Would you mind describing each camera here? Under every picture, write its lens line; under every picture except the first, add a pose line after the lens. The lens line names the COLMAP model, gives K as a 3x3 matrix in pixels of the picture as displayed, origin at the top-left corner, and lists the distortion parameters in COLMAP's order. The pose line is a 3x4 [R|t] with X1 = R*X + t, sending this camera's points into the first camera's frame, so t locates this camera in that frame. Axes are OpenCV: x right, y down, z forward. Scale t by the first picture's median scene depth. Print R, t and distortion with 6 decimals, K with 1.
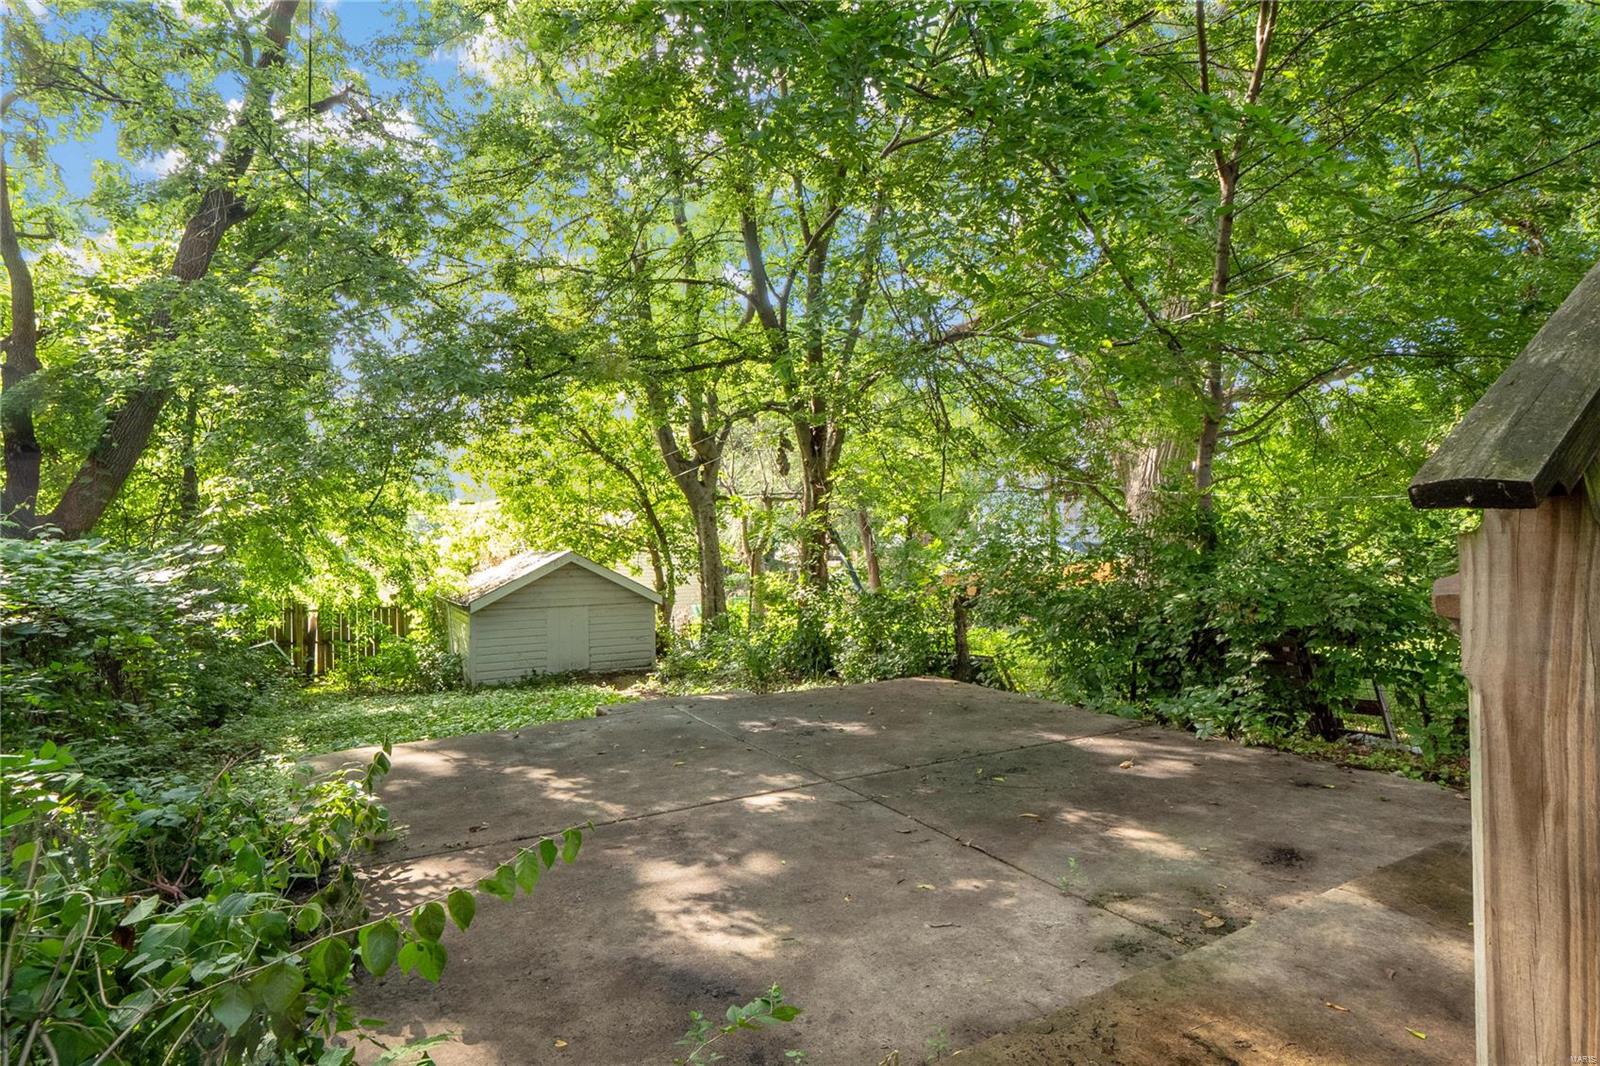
lens RADIAL K [[792.8, 0, 797.4], [0, 792.8, 523.9], [0, 0, 1]] dist [0.011234, -0.000706]
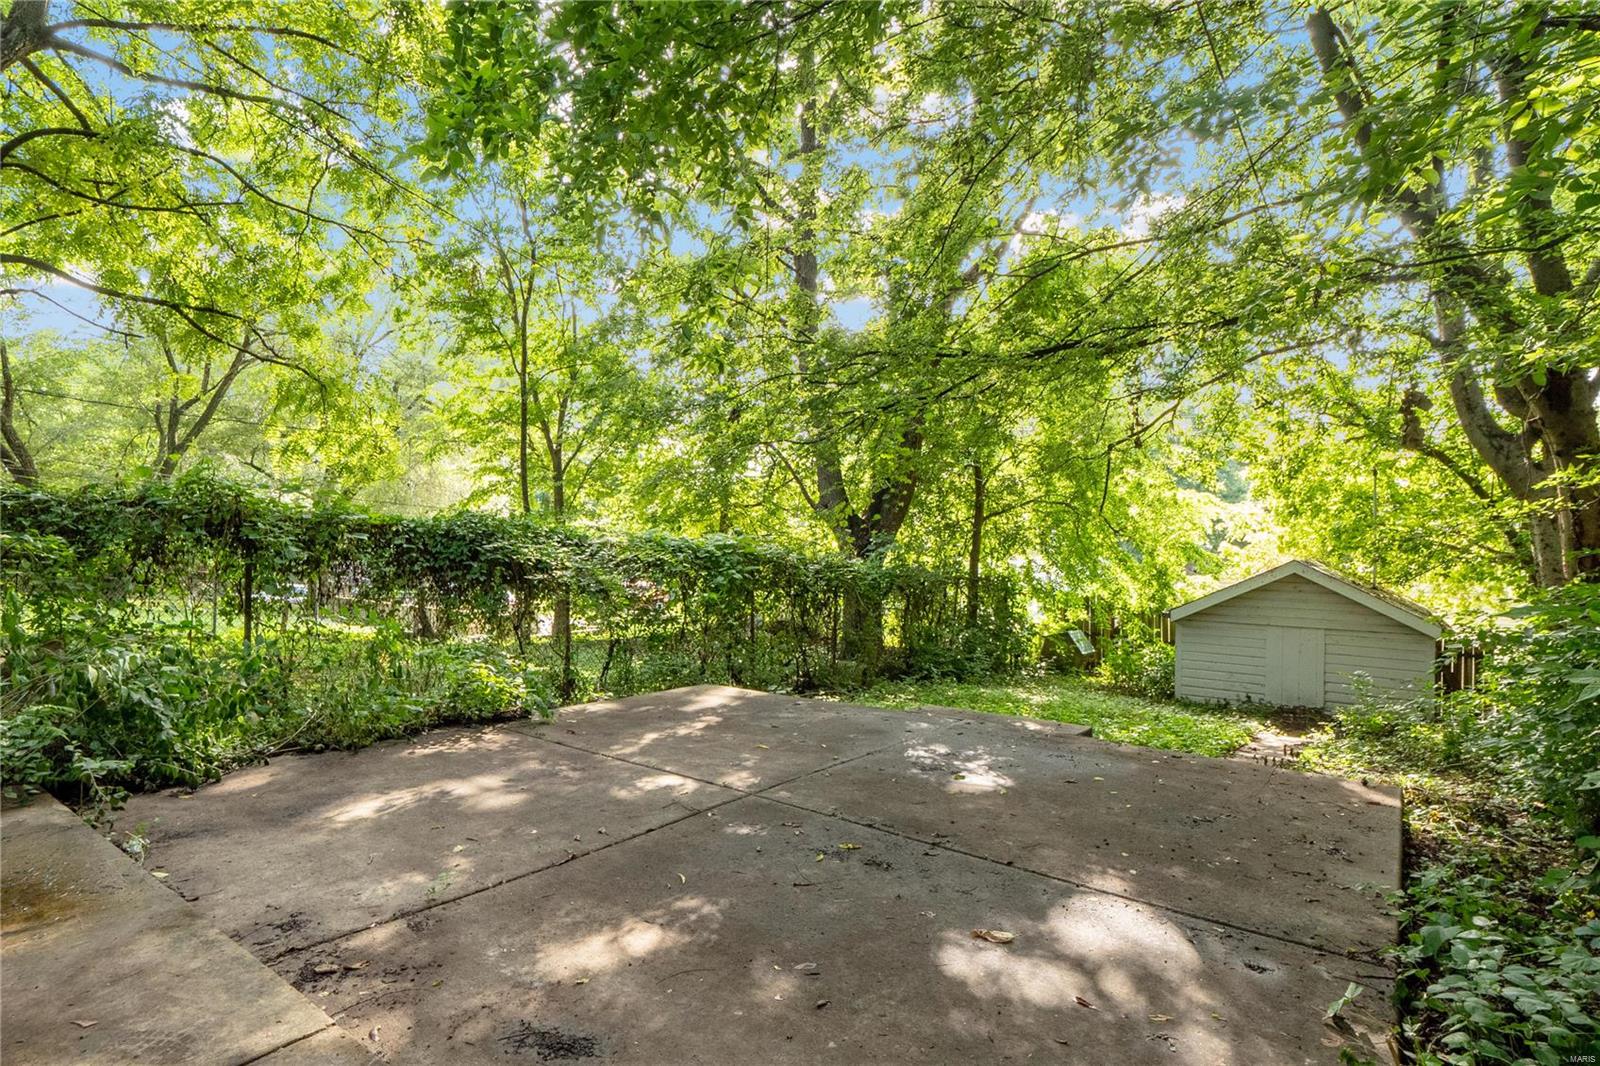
lens RADIAL K [[792.8, 0, 797.4], [0, 792.8, 523.9], [0, 0, 1]] dist [0.011234, -0.000706]
pose [[0.390024, -0.009310, -0.920757, 1.113529], [0.008173, 0.999944, -0.006649, 0.013487], [0.920768, -0.004932, 0.390079, 0.819647]]
